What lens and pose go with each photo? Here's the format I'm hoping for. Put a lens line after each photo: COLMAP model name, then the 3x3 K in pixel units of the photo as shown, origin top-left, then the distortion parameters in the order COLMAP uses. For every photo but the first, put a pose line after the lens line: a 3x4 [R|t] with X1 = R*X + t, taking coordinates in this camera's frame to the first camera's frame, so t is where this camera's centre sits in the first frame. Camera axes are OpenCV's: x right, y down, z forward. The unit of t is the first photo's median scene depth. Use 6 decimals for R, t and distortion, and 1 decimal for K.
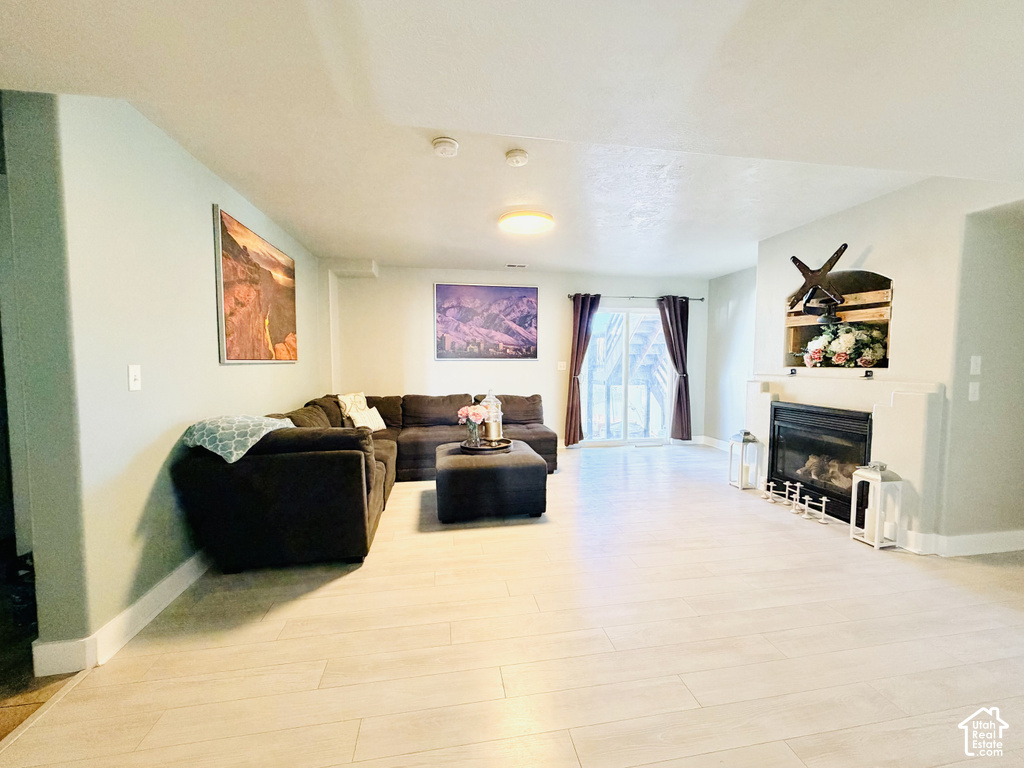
lens RADIAL K [[409.3, 0, 507.0], [0, 409.3, 386.2], [0, 0, 1]] dist [-0.002077, -0.000341]
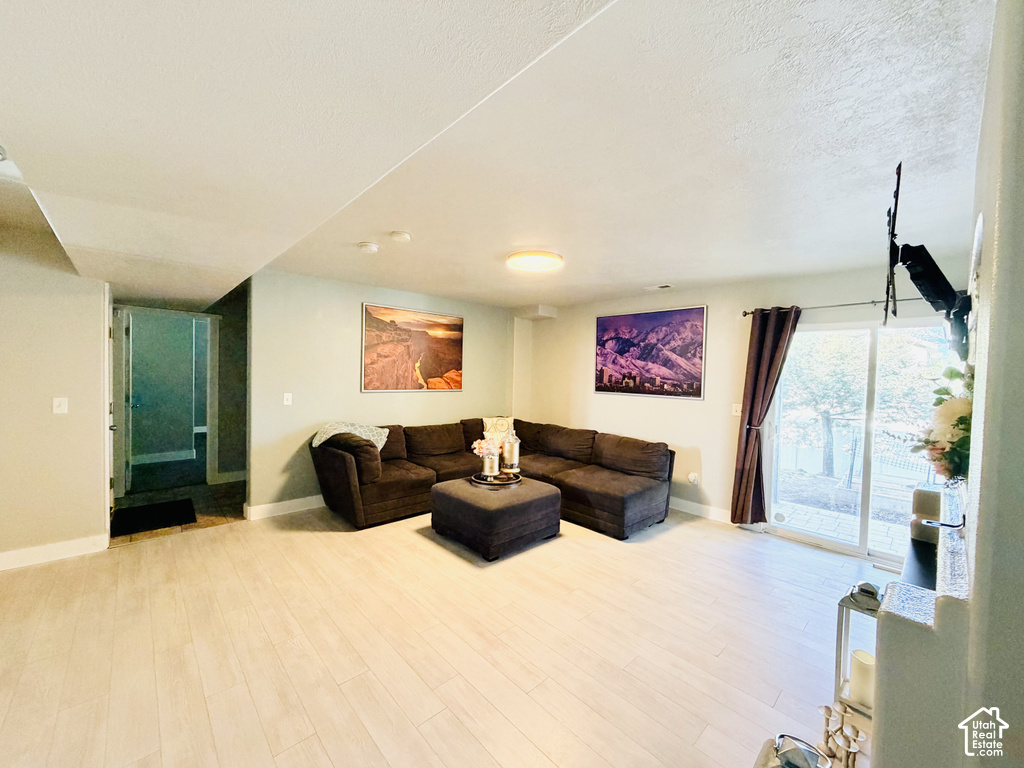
lens RADIAL K [[409.3, 0, 509.5], [0, 409.3, 381.1], [0, 0, 1]] dist [-0.002077, -0.000341]
pose [[0.542551, 0.031502, -0.839432, 0.542761], [-0.077460, 0.996915, -0.012653, -0.062942], [0.836444, 0.071887, 0.543318, 0.279867]]
